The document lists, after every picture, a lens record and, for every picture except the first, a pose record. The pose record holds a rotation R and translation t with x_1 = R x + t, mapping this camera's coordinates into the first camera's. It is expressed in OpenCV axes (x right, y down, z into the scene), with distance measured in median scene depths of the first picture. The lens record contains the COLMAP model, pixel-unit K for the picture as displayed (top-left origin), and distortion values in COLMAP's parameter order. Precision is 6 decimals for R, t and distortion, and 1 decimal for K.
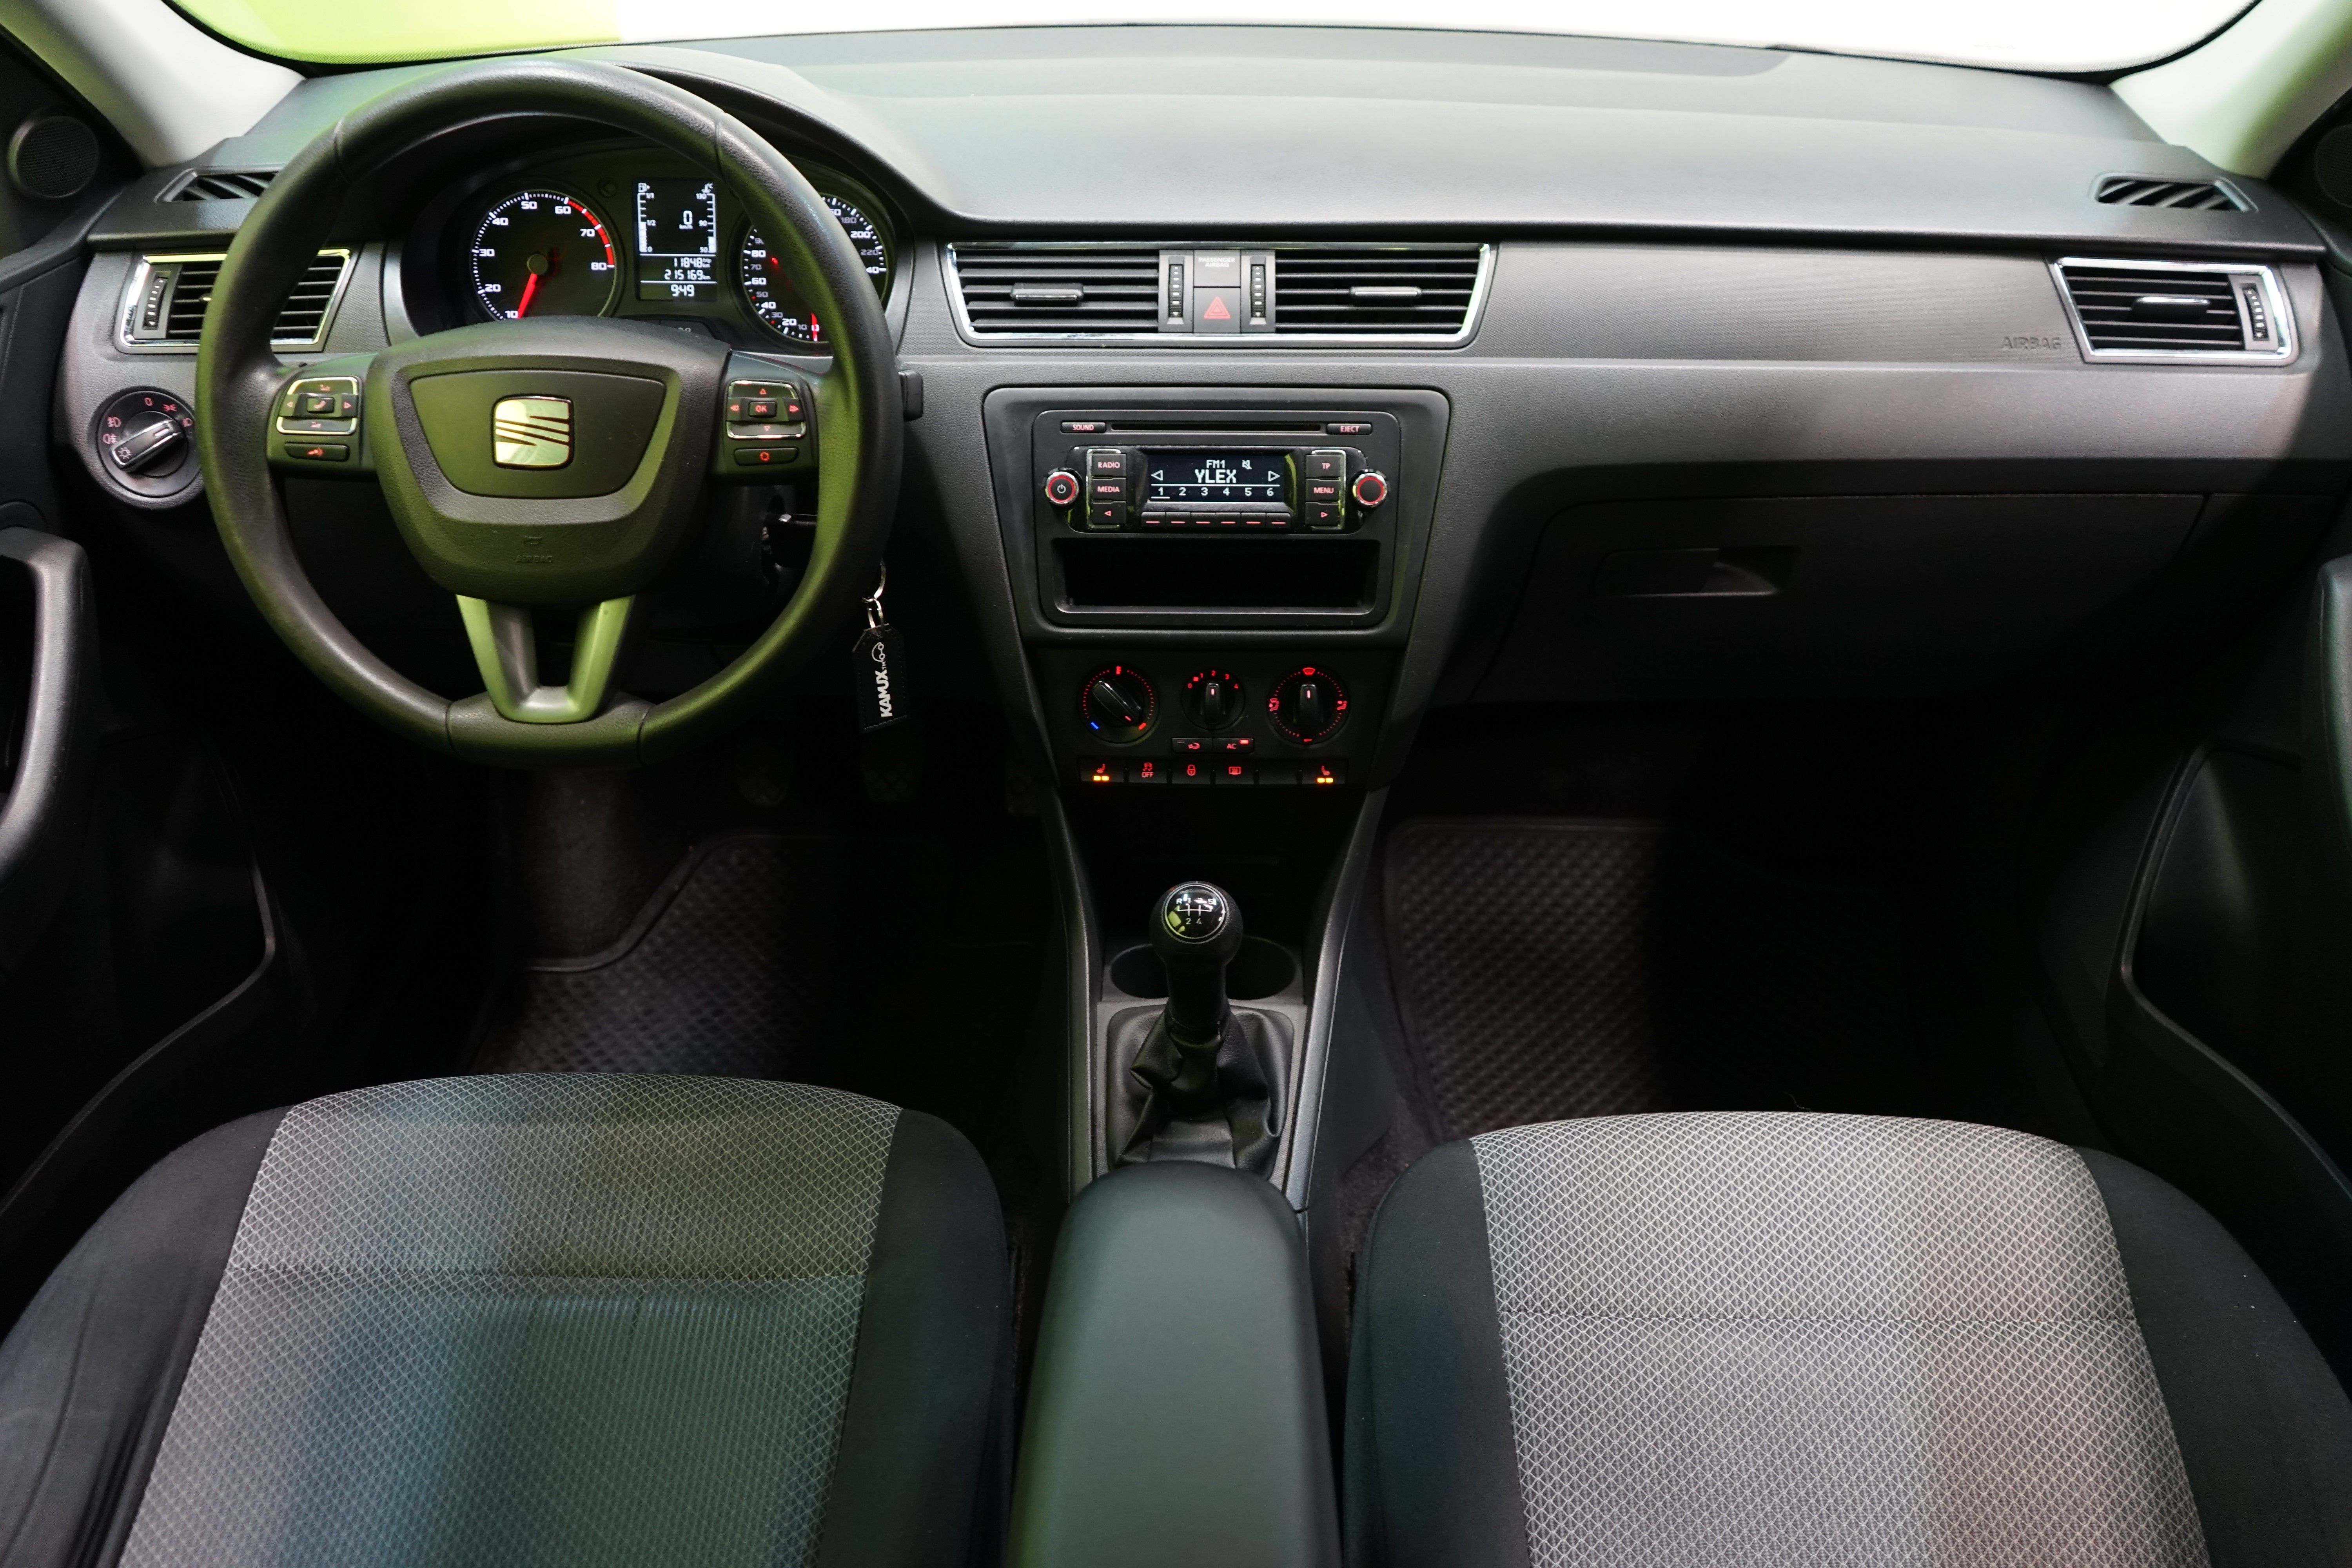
lens RADIAL K [[1890.6, 0, 1177.2], [0, 1890.6, 773.7], [0, 0, 1]] dist [0.006144, -0.012140]
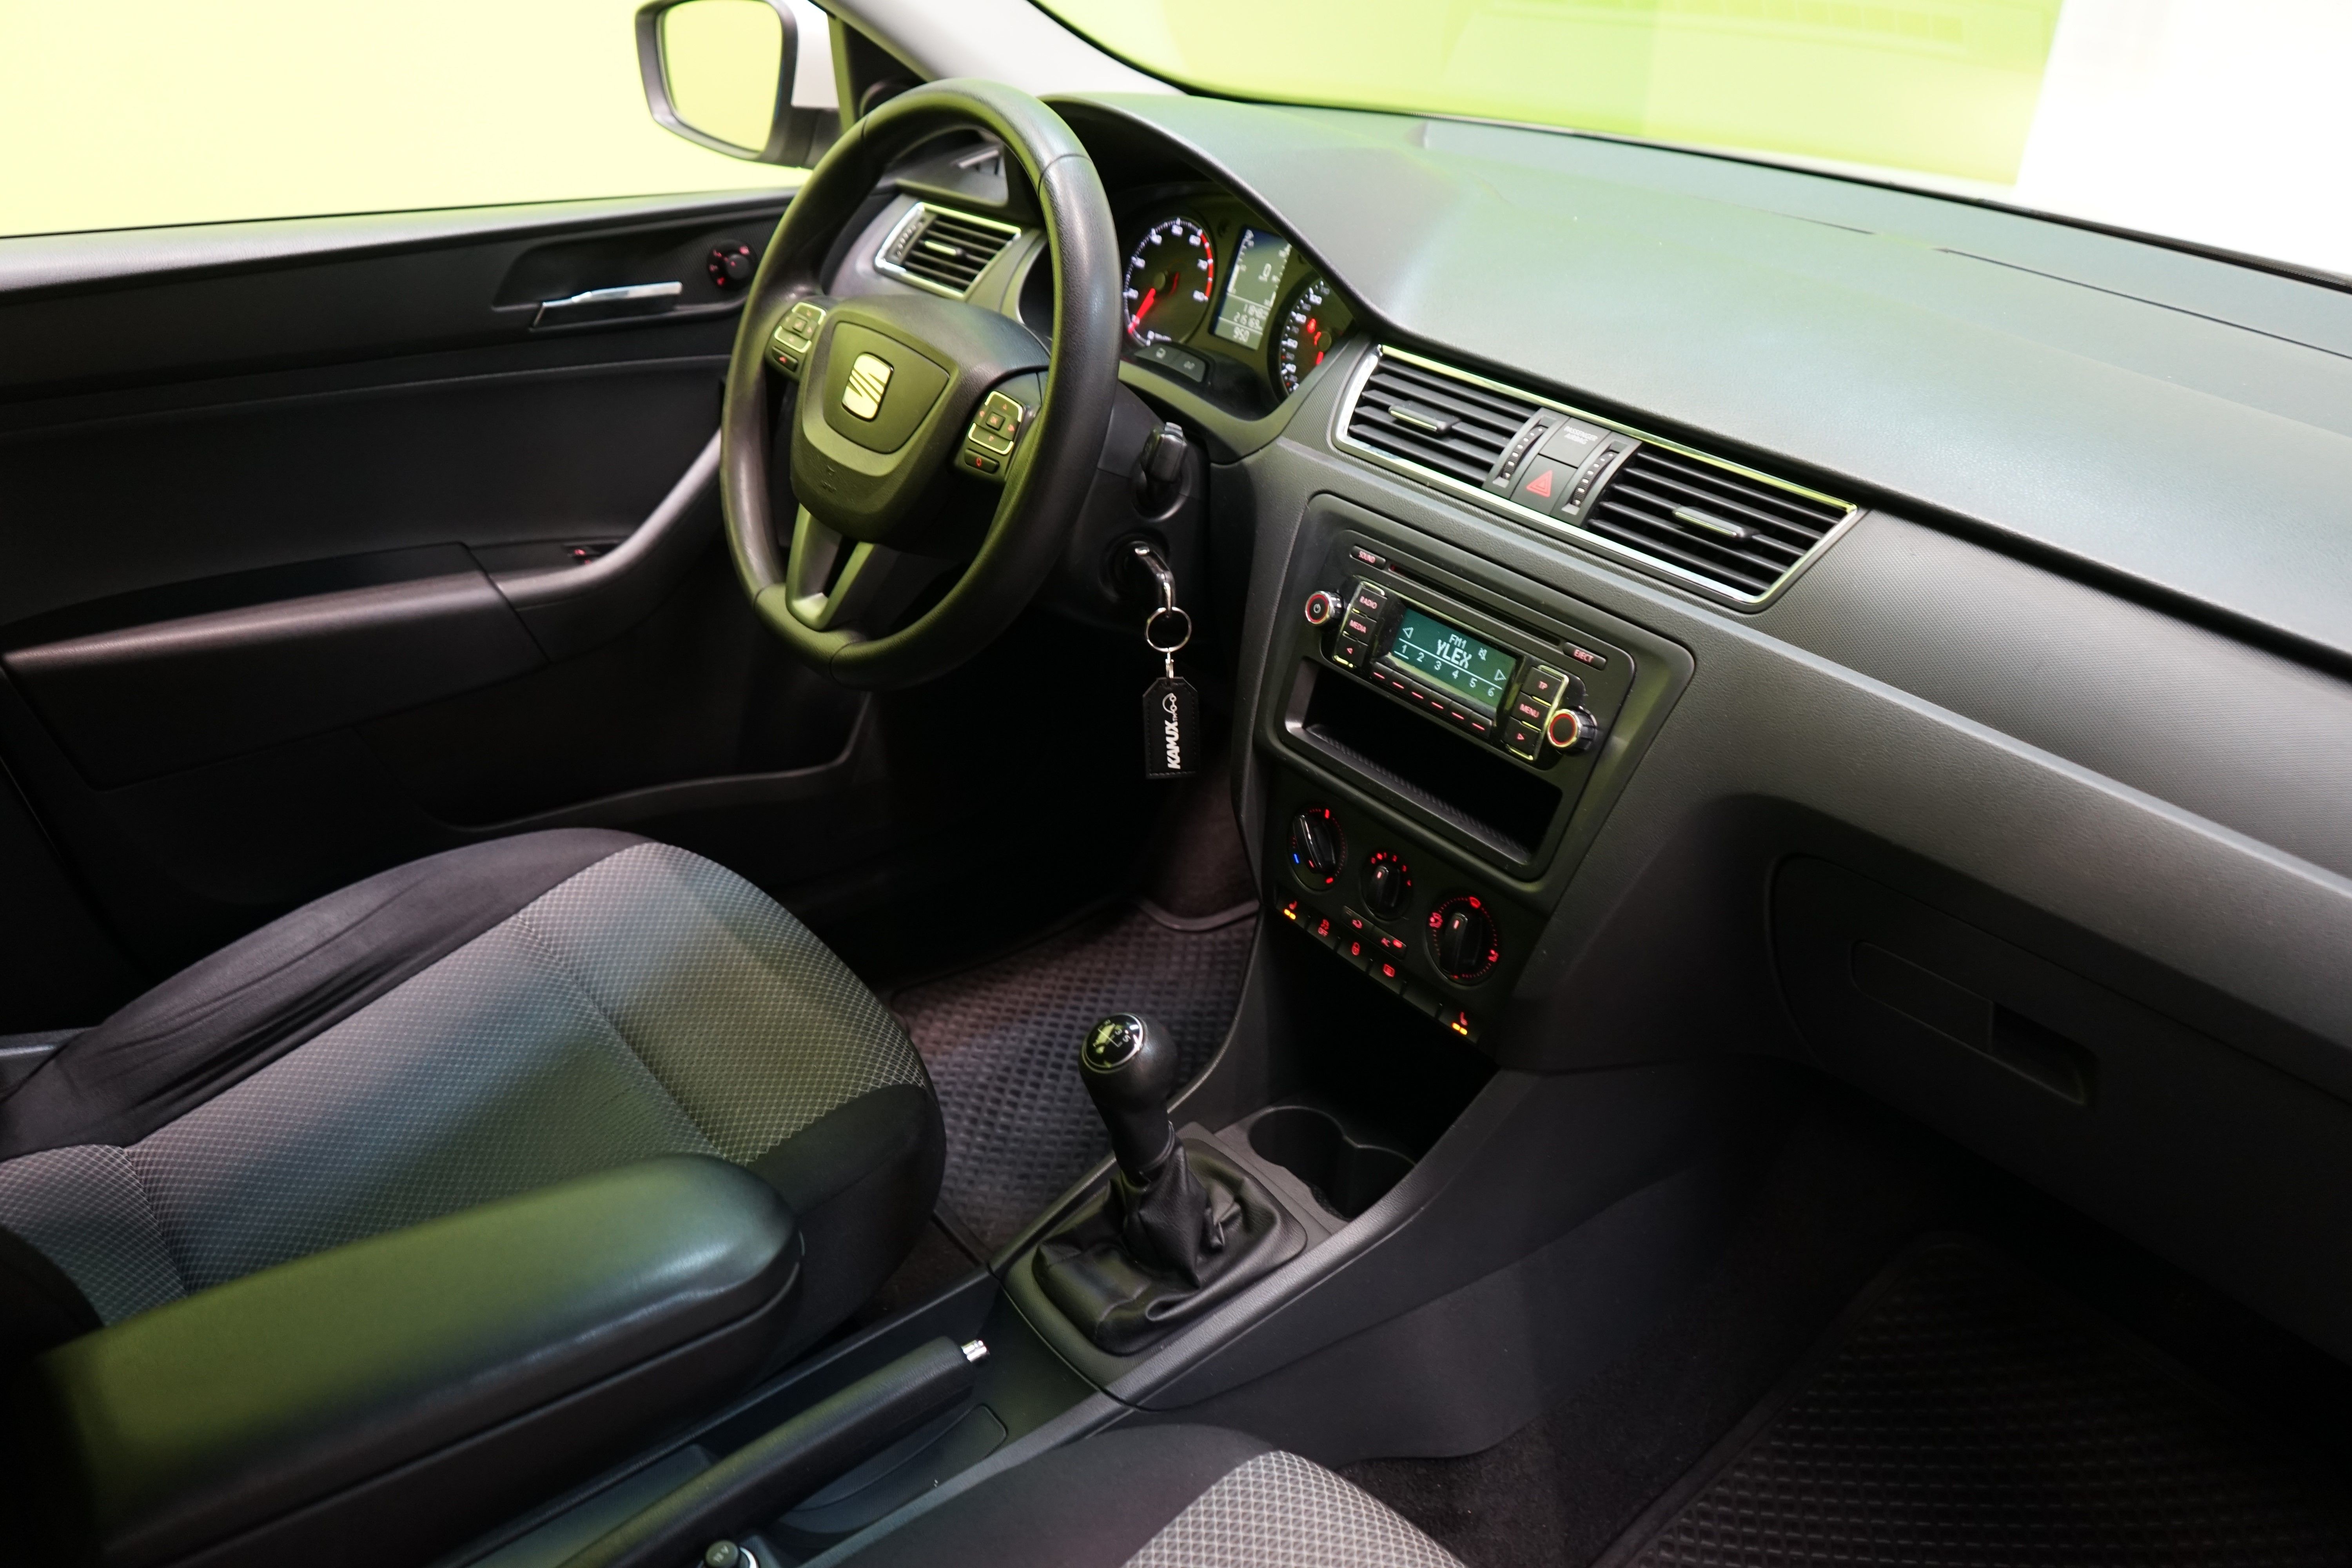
lens RADIAL K [[1890.6, 0, 1169.2], [0, 1890.6, 788.4], [0, 0, 1]] dist [0.006144, -0.012140]
pose [[0.627172, 0.391832, -0.673144, 0.559544], [-0.417771, 0.898638, 0.133851, -0.163075], [0.657360, 0.197273, 0.727297, 0.273715]]
